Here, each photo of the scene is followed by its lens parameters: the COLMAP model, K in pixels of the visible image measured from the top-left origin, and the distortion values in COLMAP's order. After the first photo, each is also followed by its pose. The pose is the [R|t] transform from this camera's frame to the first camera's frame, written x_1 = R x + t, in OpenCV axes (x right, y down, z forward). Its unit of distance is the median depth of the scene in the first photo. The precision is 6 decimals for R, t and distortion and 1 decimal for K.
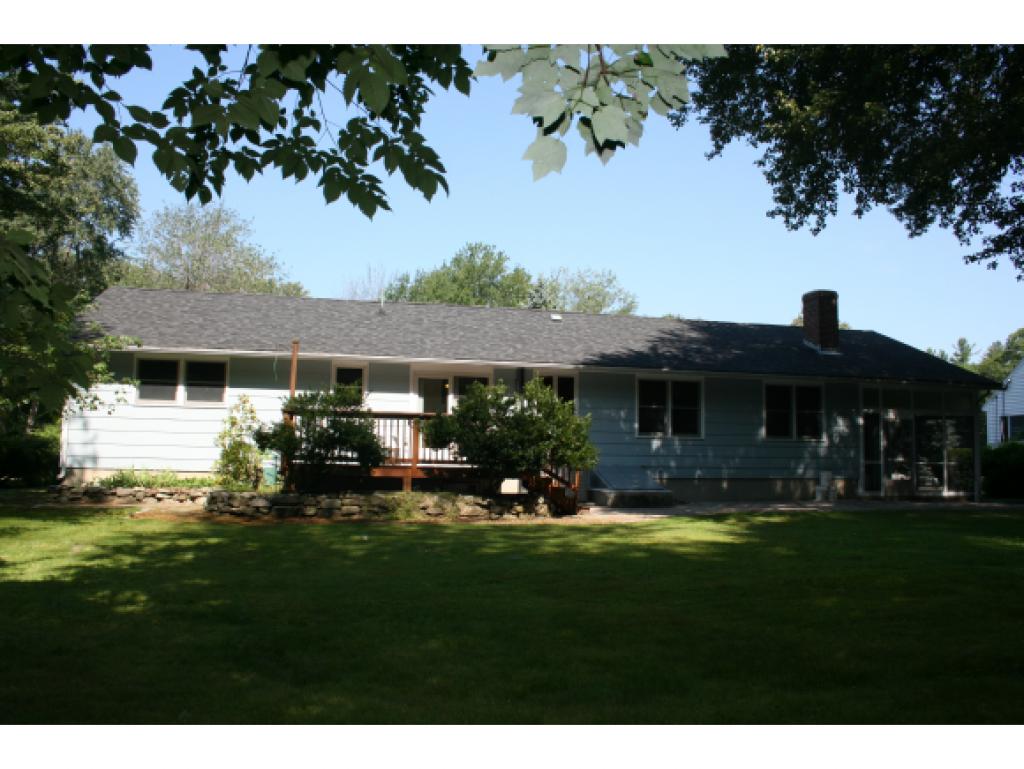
lens RADIAL K [[847.9, 0, 512.0], [0, 847.9, 384.5], [0, 0, 1]] dist [-0.148677, 0.079477]
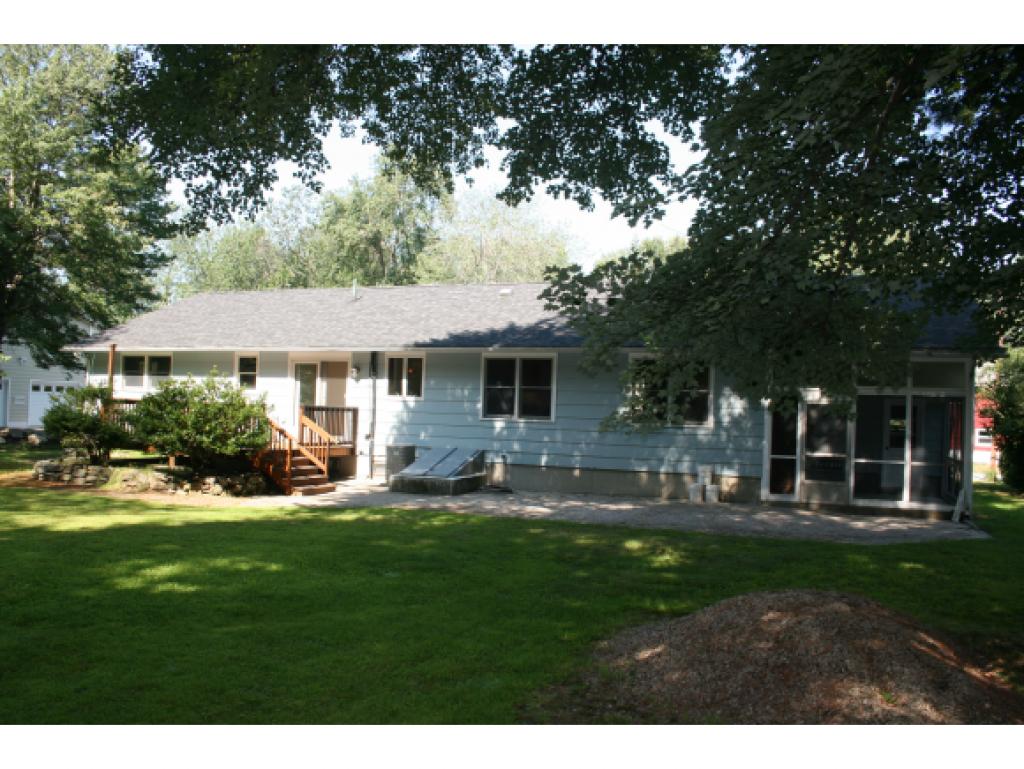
lens RADIAL K [[847.9, 0, 512.0], [0, 847.9, 384.5], [0, 0, 1]] dist [-0.148677, 0.079477]
pose [[0.811960, -0.017729, -0.583444, 0.731866], [0.019028, 0.999811, -0.003901, 0.027792], [0.583404, -0.007934, 0.812144, 0.243076]]
